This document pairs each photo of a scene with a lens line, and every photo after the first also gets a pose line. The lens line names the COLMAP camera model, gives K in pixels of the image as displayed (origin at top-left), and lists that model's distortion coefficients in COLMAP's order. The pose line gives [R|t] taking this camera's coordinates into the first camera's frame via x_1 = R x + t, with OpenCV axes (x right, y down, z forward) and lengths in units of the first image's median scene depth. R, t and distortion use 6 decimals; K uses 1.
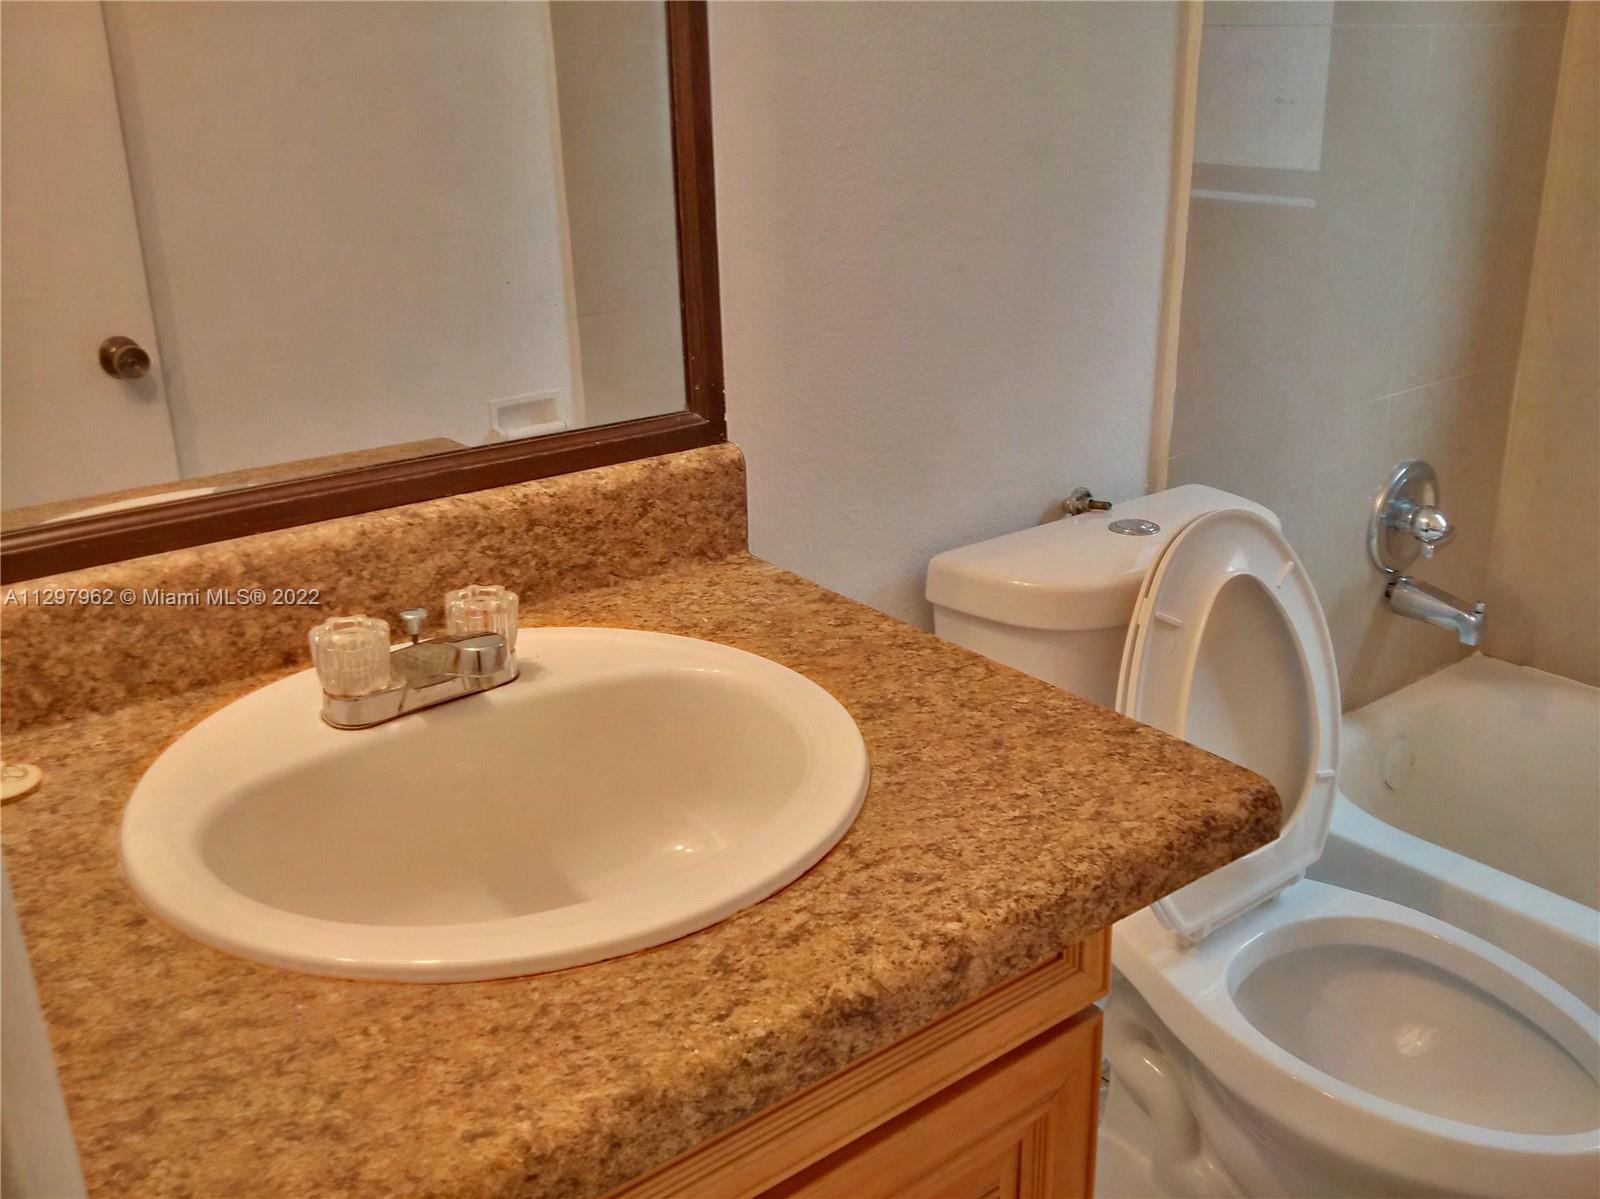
lens RADIAL K [[1482.7, 0, 818.1], [0, 1482.7, 599.8], [0, 0, 1]] dist [0.162669, -0.390078]
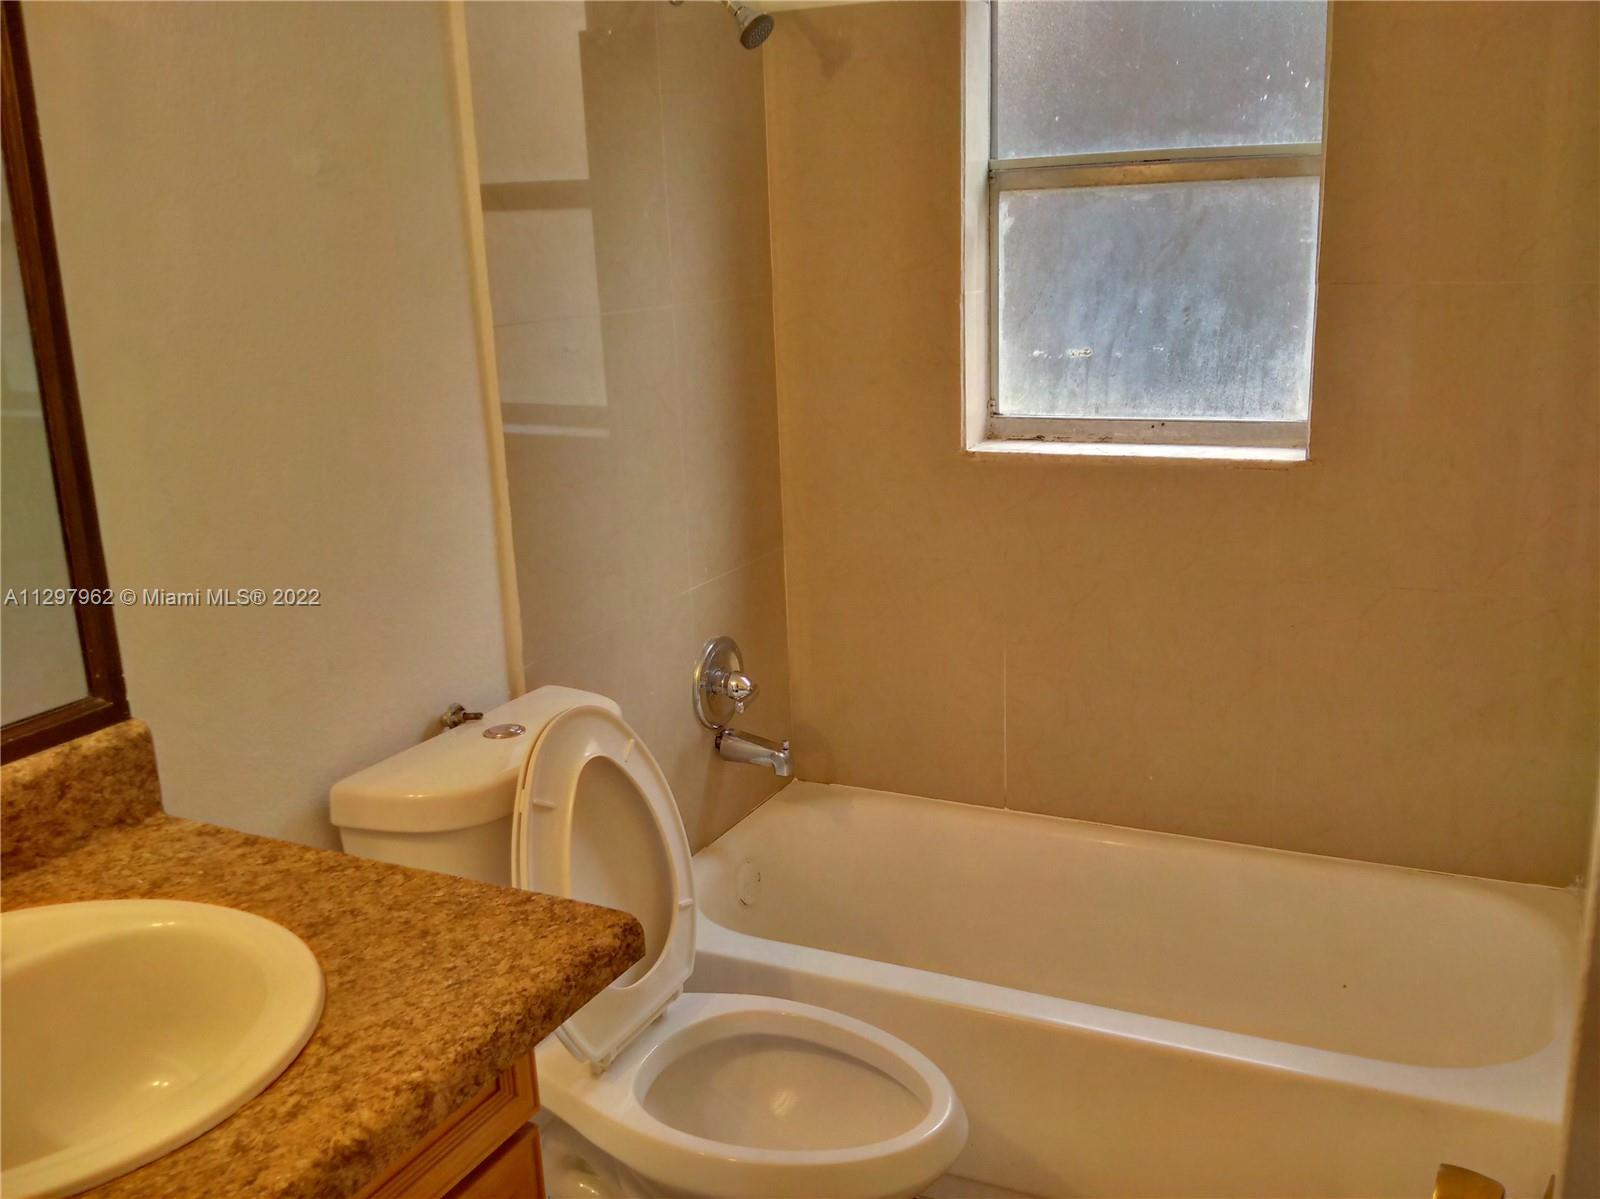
lens RADIAL K [[1469.6, 0, 839.6], [0, 1469.6, 601.4], [0, 0, 1]] dist [0.060091, -0.174928]
pose [[0.896011, -0.120823, 0.427278, -0.057424], [0.169702, 0.982398, -0.078071, -0.019077], [-0.410324, 0.142462, 0.900743, -0.272785]]
